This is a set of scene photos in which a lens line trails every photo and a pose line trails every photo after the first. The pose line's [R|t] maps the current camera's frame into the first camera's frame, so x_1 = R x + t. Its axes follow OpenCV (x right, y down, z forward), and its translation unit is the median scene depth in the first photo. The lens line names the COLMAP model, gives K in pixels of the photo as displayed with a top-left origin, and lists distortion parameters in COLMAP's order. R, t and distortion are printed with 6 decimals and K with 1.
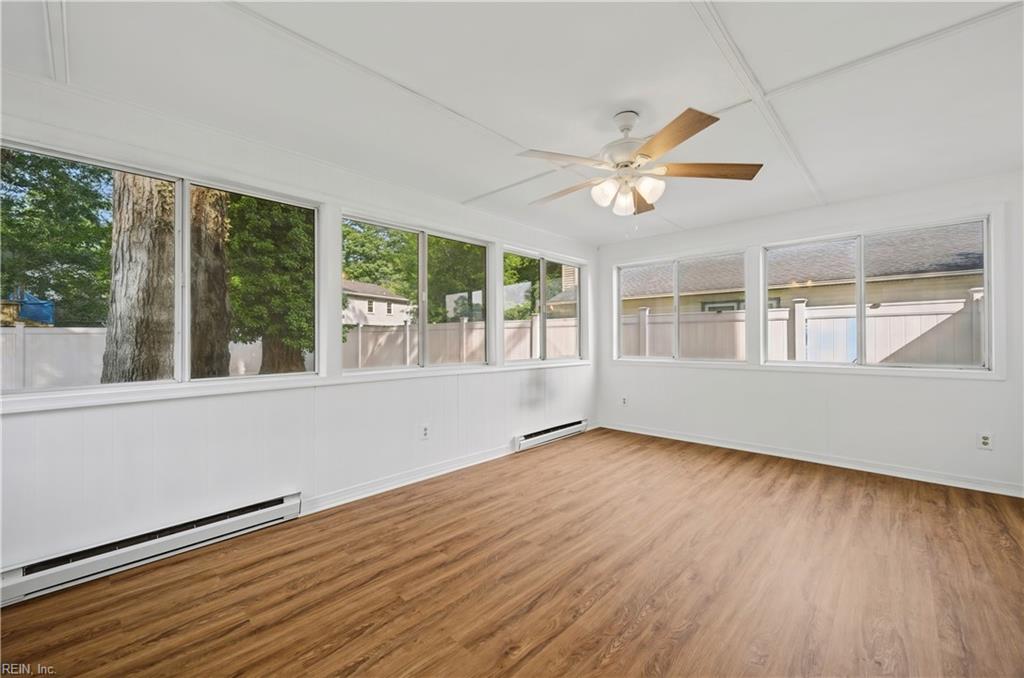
lens RADIAL K [[409.1, 0, 512.0], [0, 409.1, 339.0], [0, 0, 1]] dist [-0.000740, -0.000033]
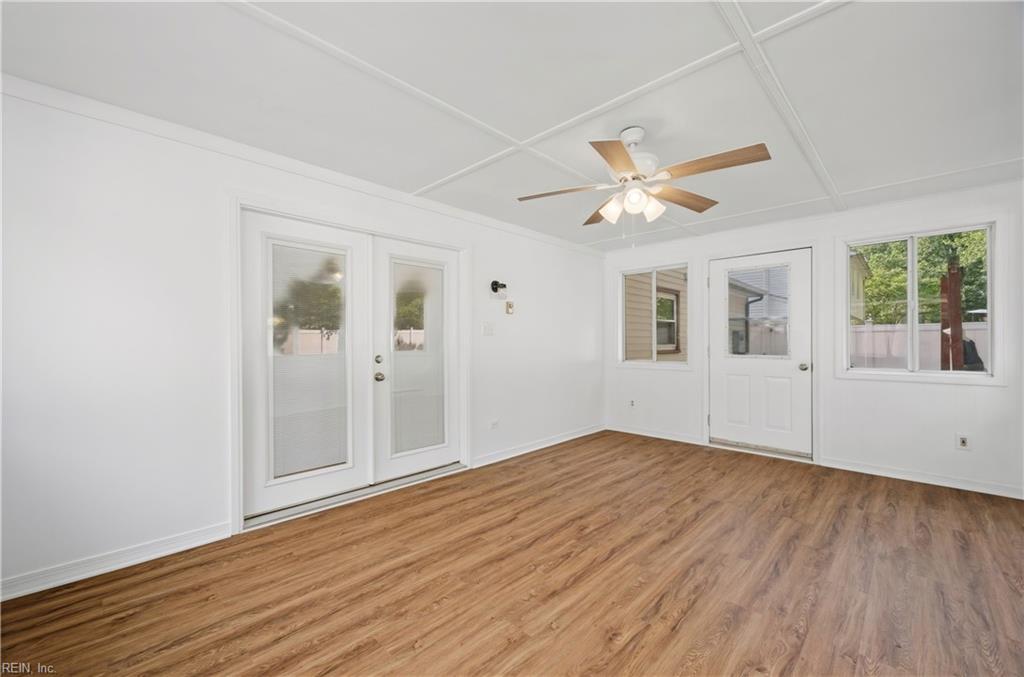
lens RADIAL K [[409.1, 0, 512.0], [0, 409.1, 338.5], [0, 0, 1]] dist [-0.000740, -0.000033]
pose [[-0.999950, 0.000660, 0.010006, 0.591474], [0.000623, 0.999993, -0.003679, -0.008238], [-0.010008, -0.003672, -0.999943, 2.057098]]
